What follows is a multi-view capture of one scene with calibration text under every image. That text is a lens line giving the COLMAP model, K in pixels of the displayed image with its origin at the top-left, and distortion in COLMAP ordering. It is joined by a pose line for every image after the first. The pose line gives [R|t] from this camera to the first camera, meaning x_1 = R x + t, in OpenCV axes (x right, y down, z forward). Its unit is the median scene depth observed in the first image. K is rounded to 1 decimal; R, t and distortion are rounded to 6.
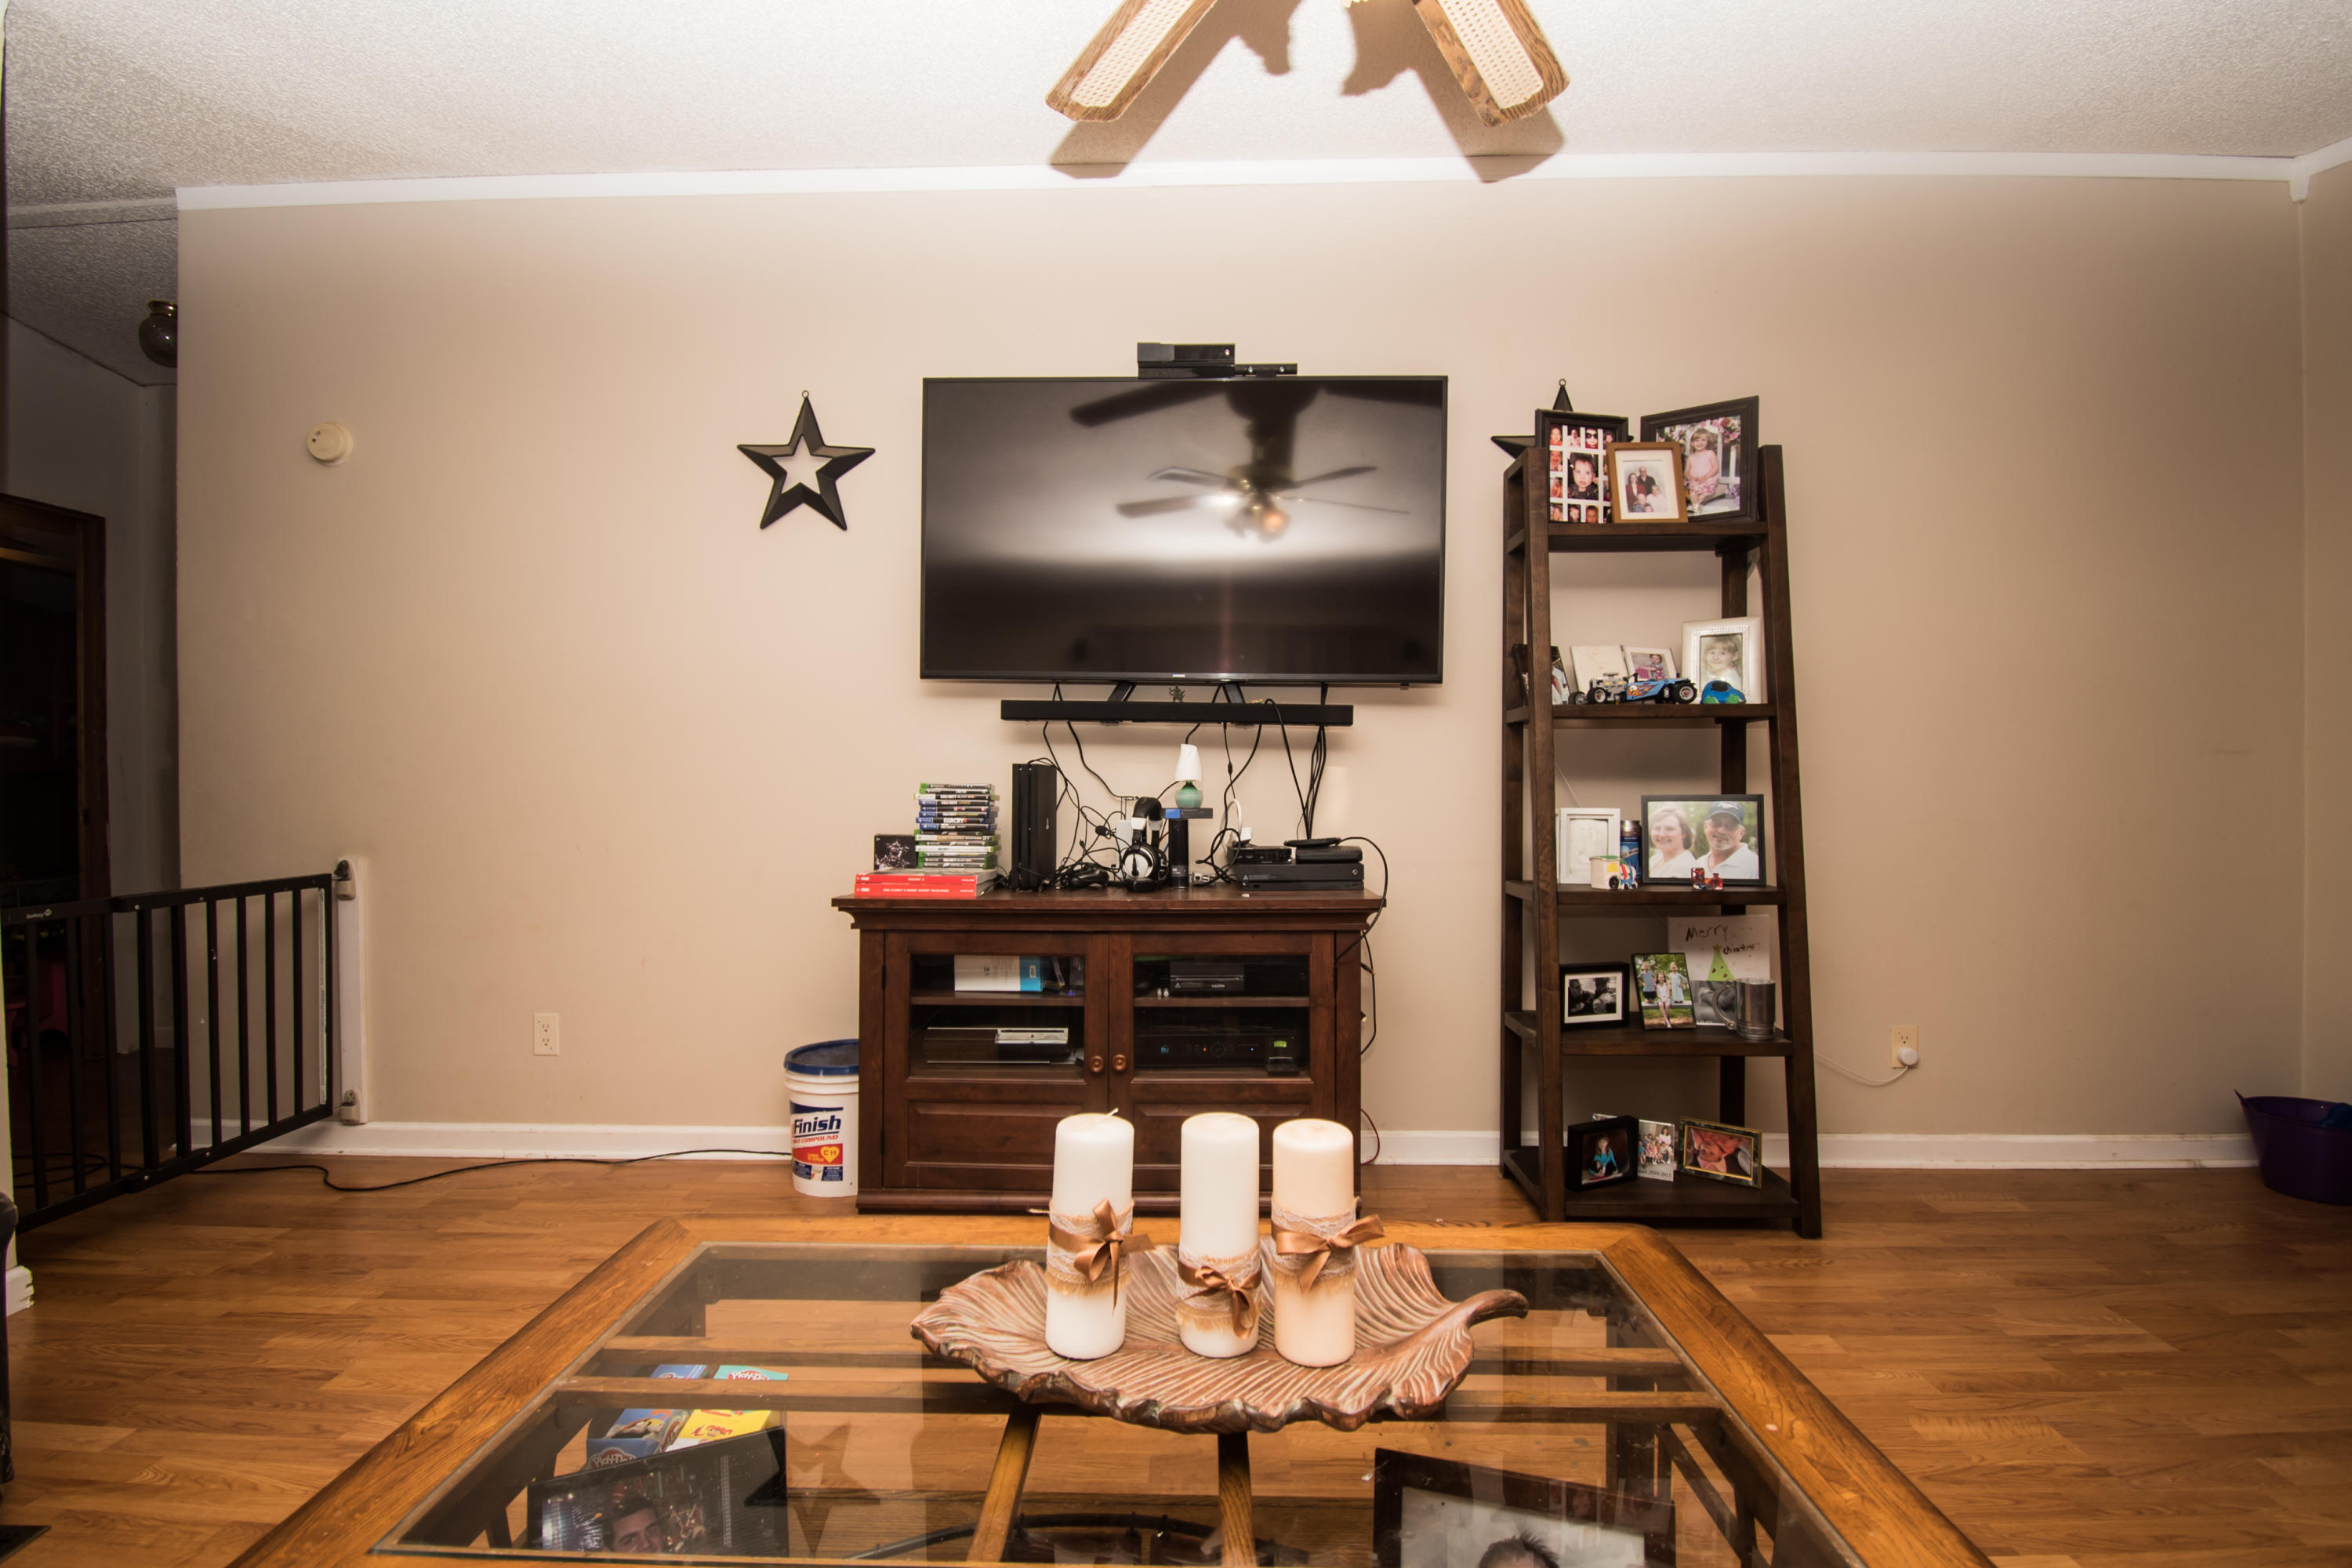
lens RADIAL K [[1043.9, 0, 1196.9], [0, 1043.9, 811.6], [0, 0, 1]] dist [0.012905, -0.019093]
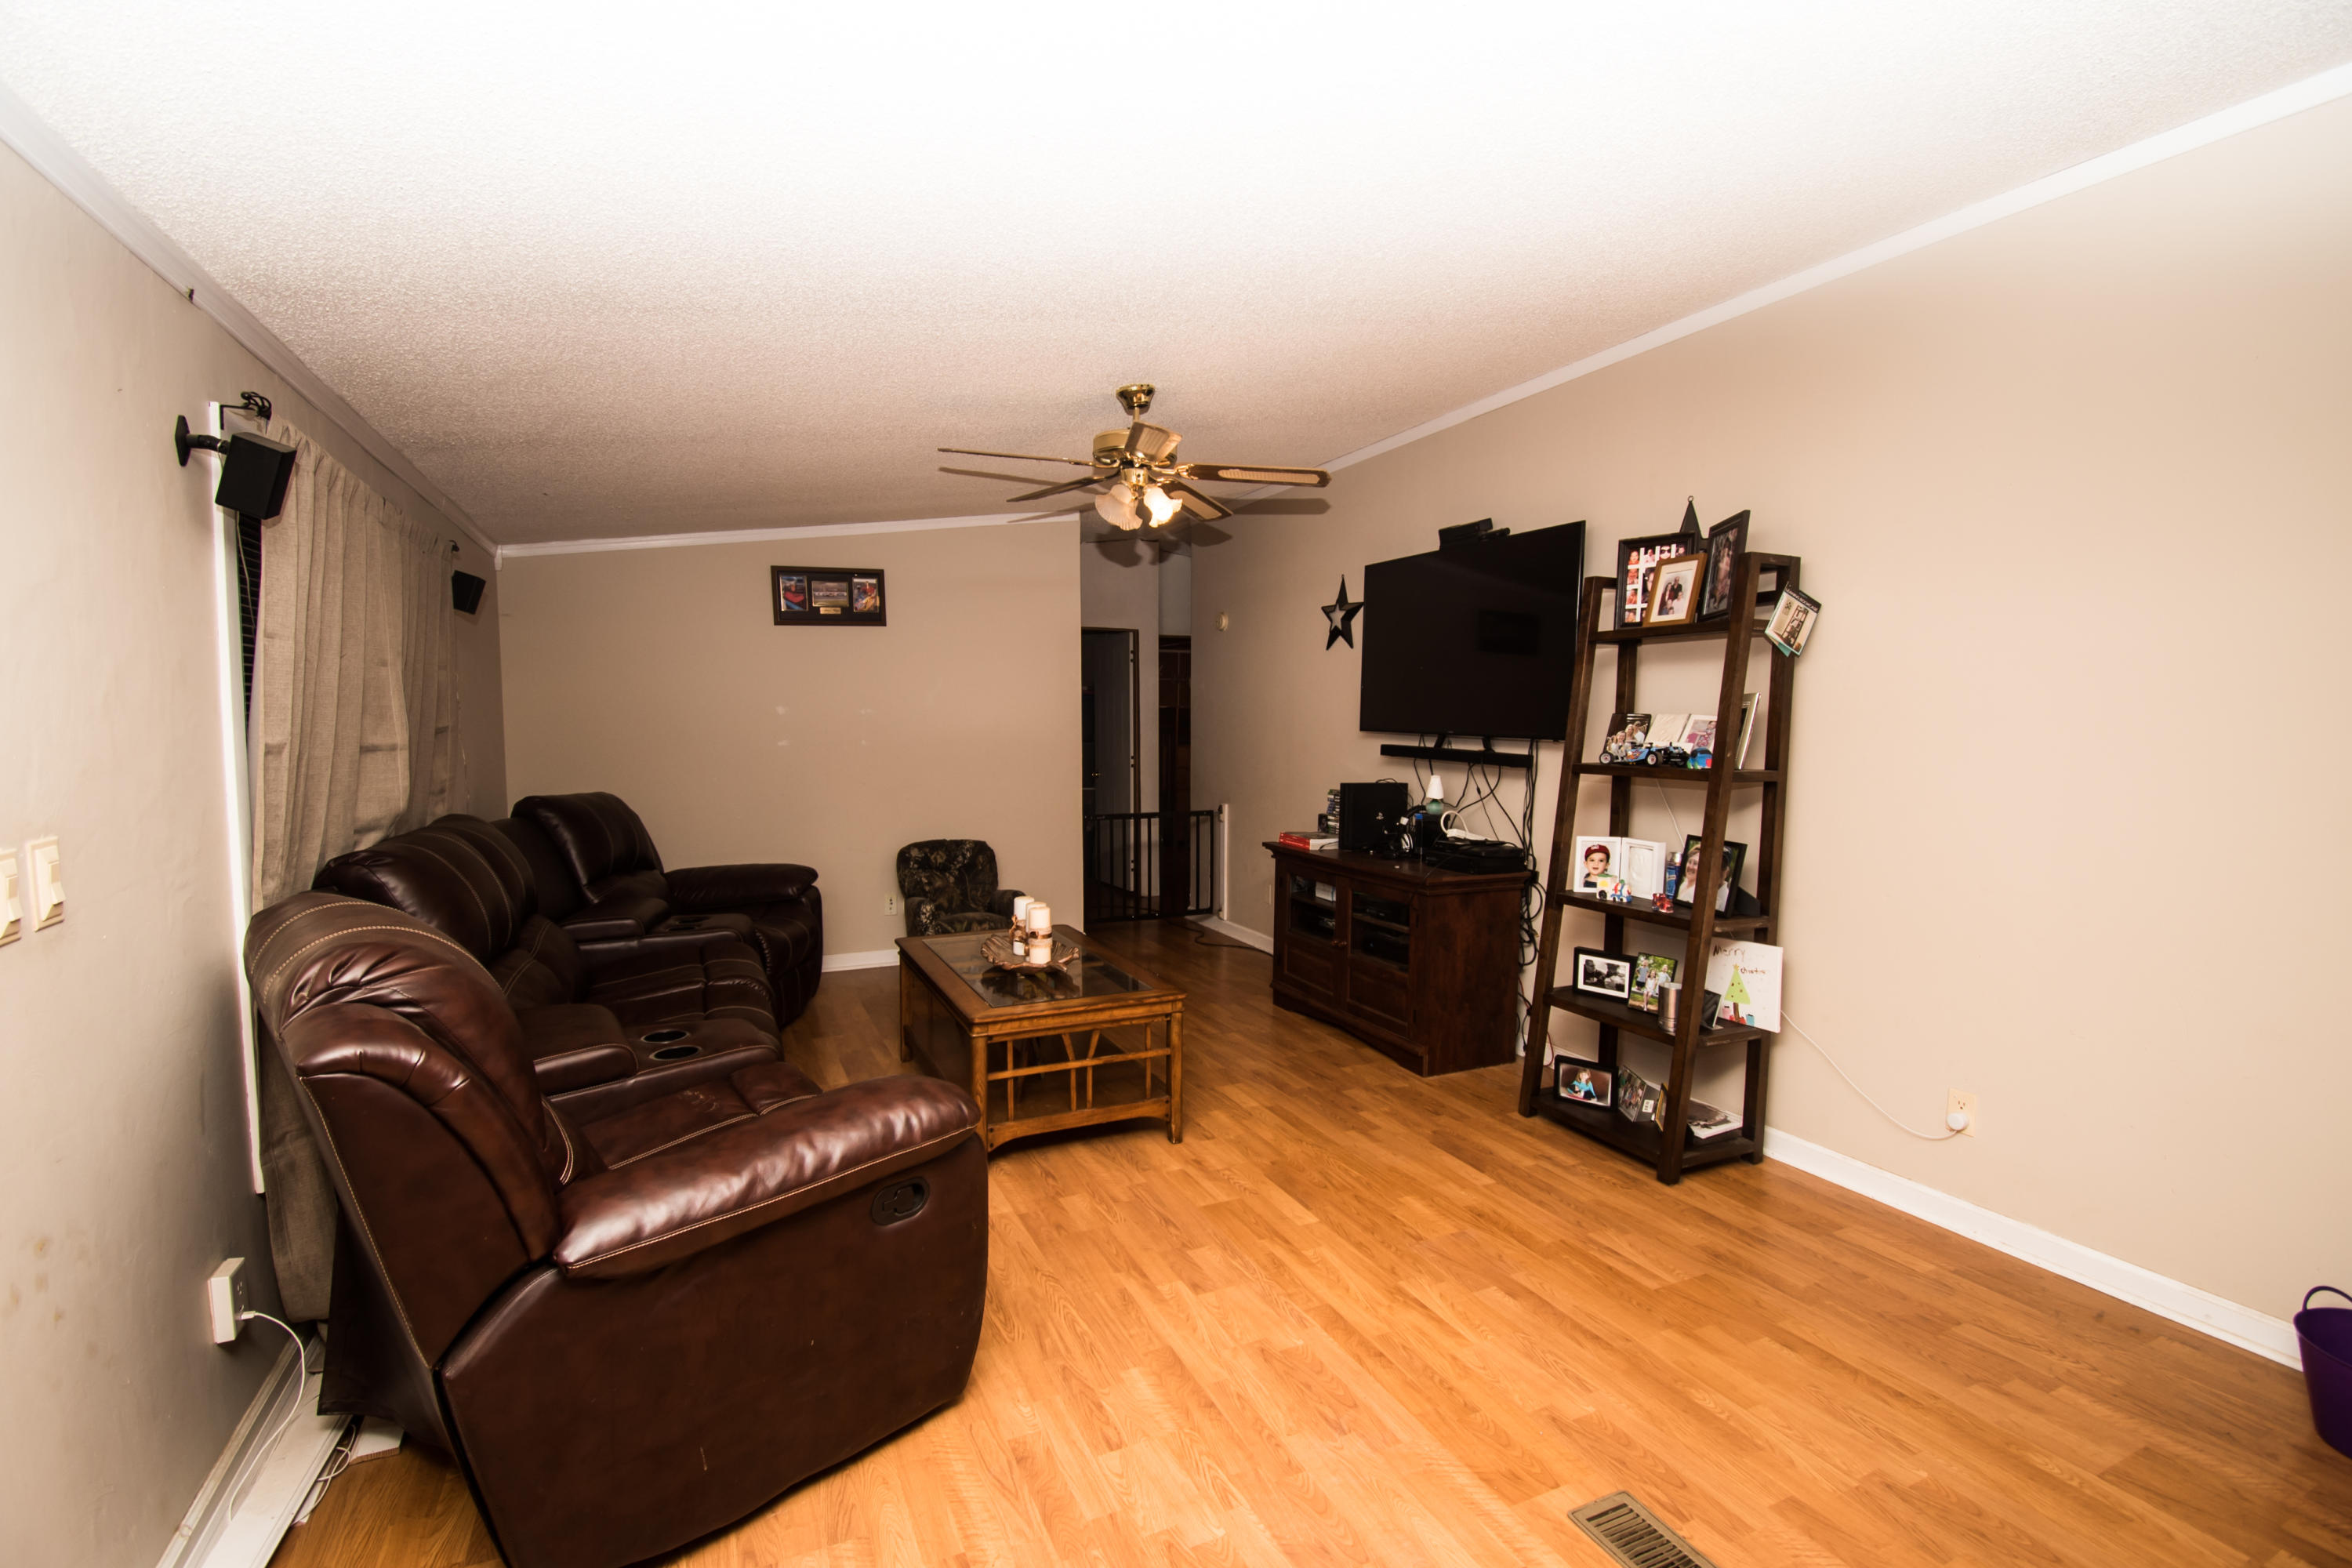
lens RADIAL K [[1043.9, 0, 1177.6], [0, 1043.9, 794.3], [0, 0, 1]] dist [0.012905, -0.019093]
pose [[0.440529, 0.067333, -0.895210, 1.323928], [-0.019412, 0.997665, 0.065486, -0.138513], [0.897528, -0.011471, 0.440807, -0.108598]]
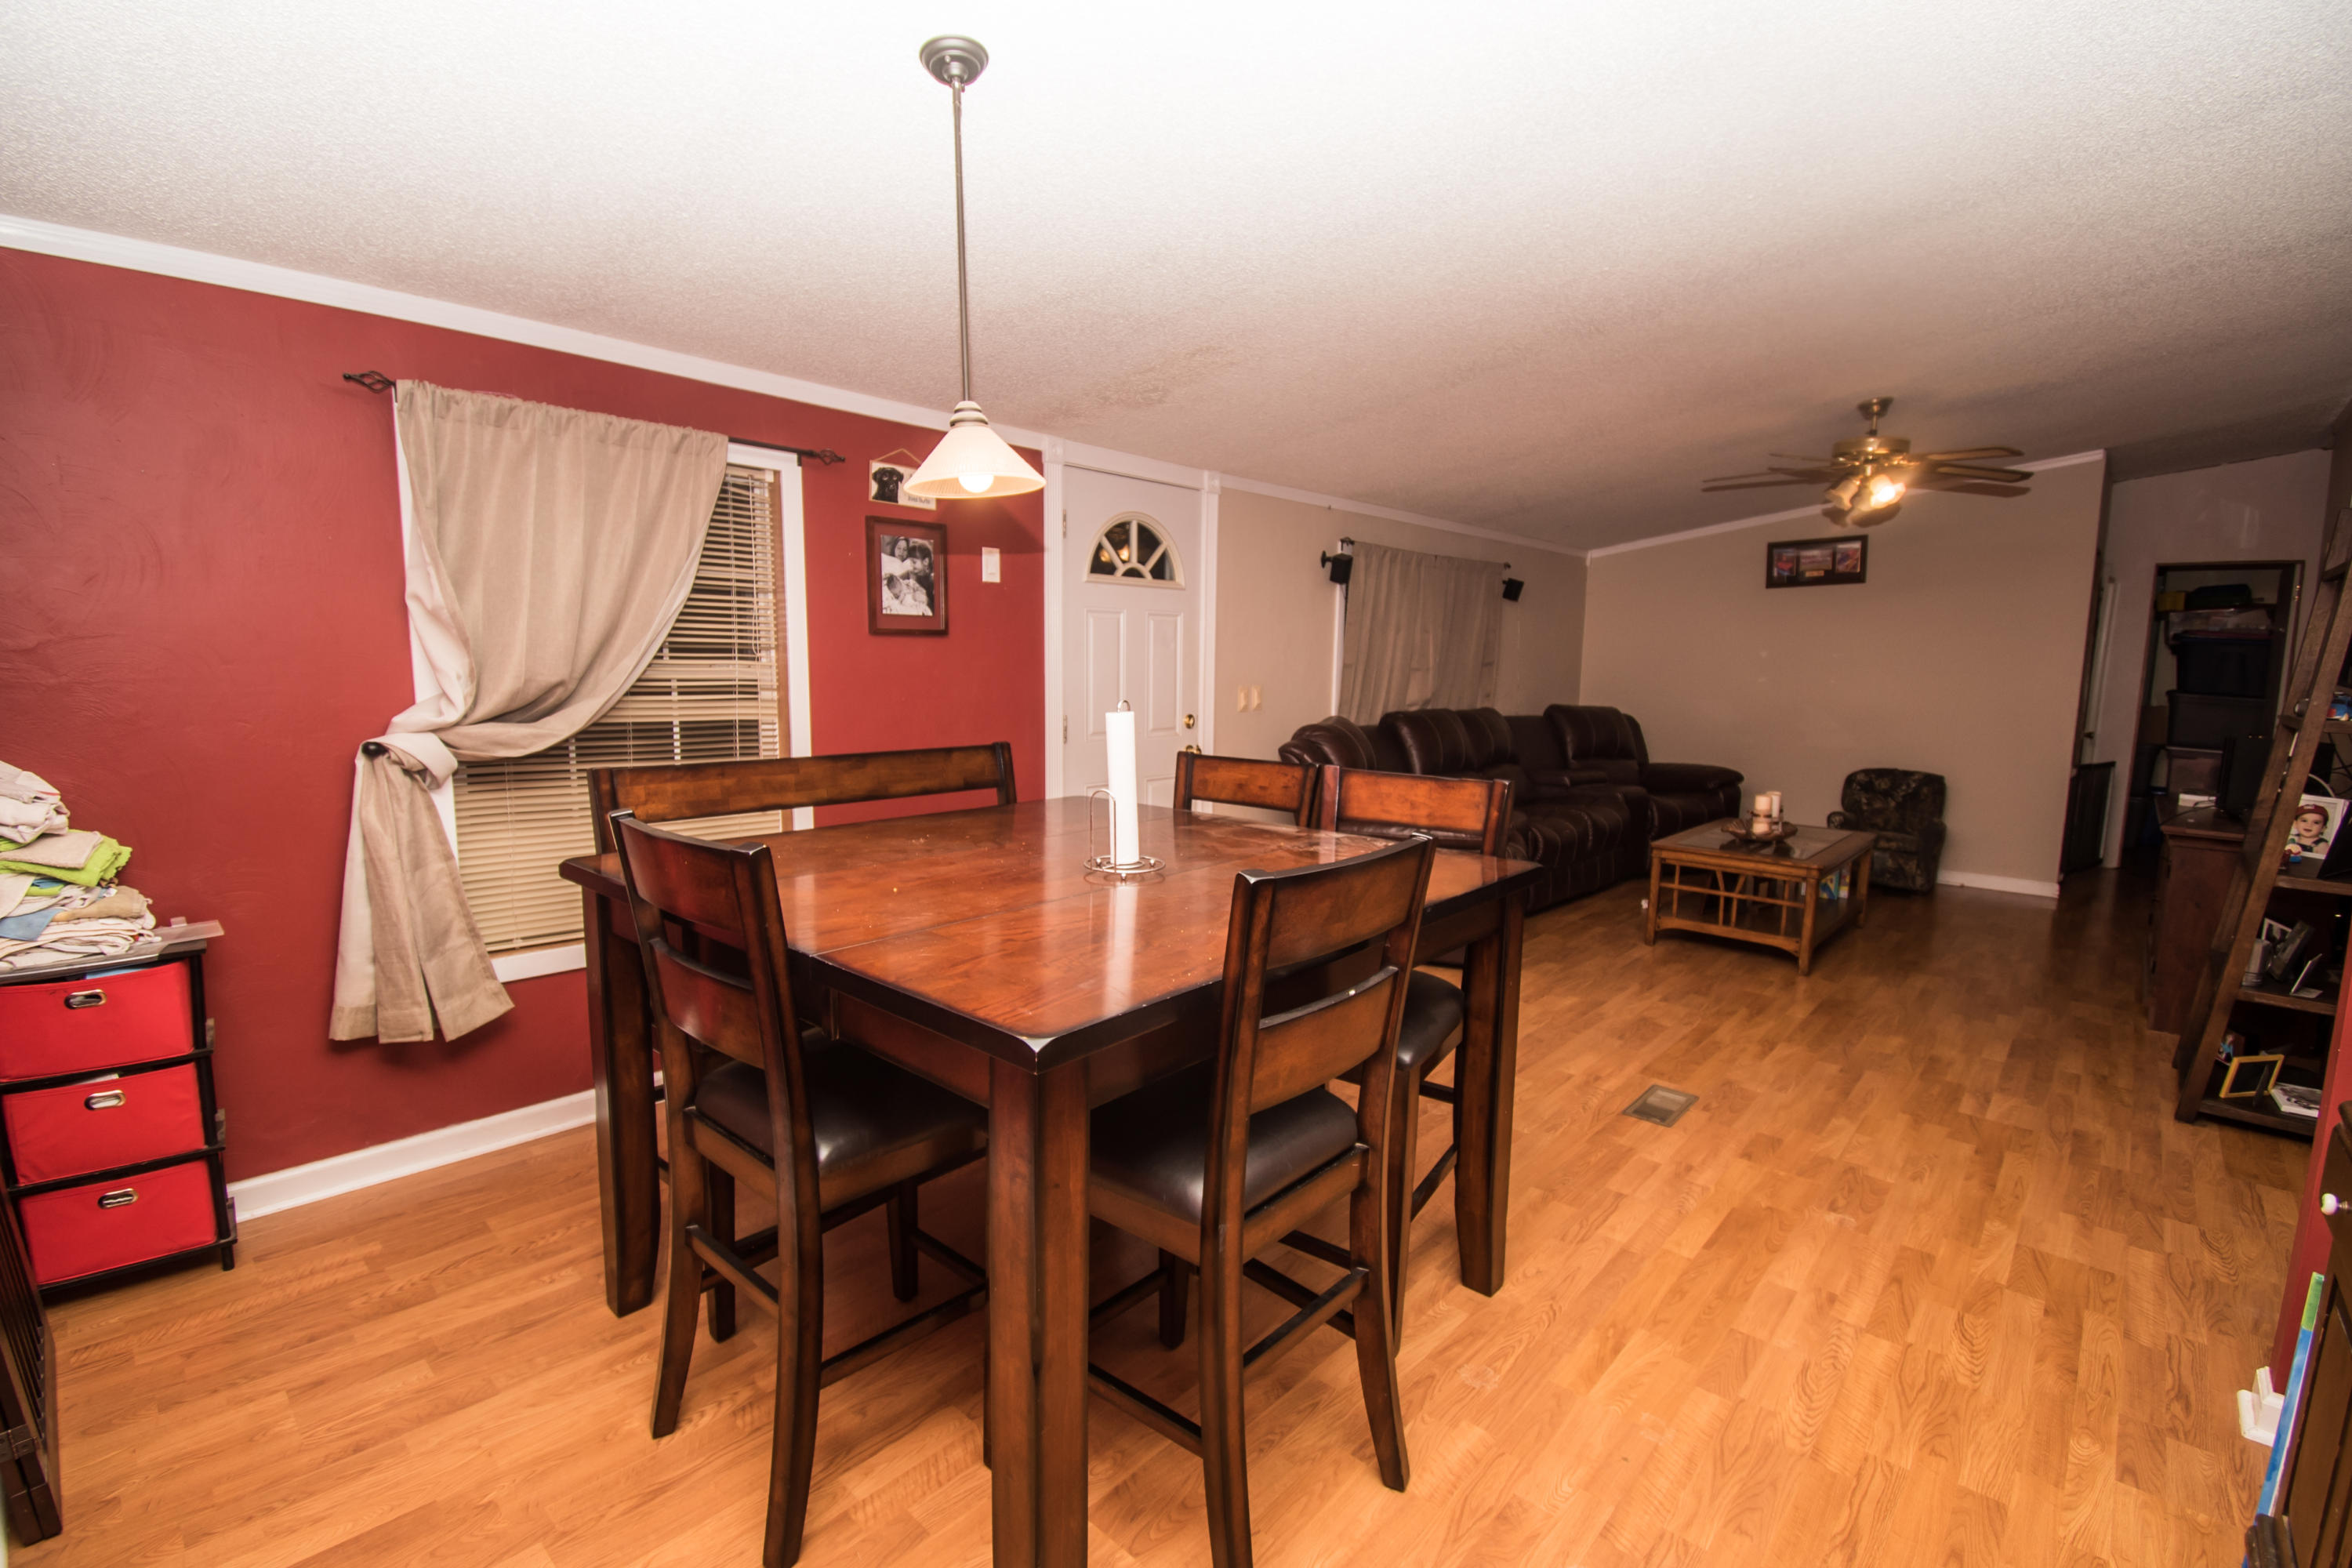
lens RADIAL K [[1043.9, 0, 1172.7], [0, 1043.9, 785.5], [0, 0, 1]] dist [0.012905, -0.019093]
pose [[-0.661362, 0.085008, -0.745234, 2.166047], [-0.026495, 0.990289, 0.136474, -0.147170], [0.749598, 0.110004, -0.652688, 0.772342]]
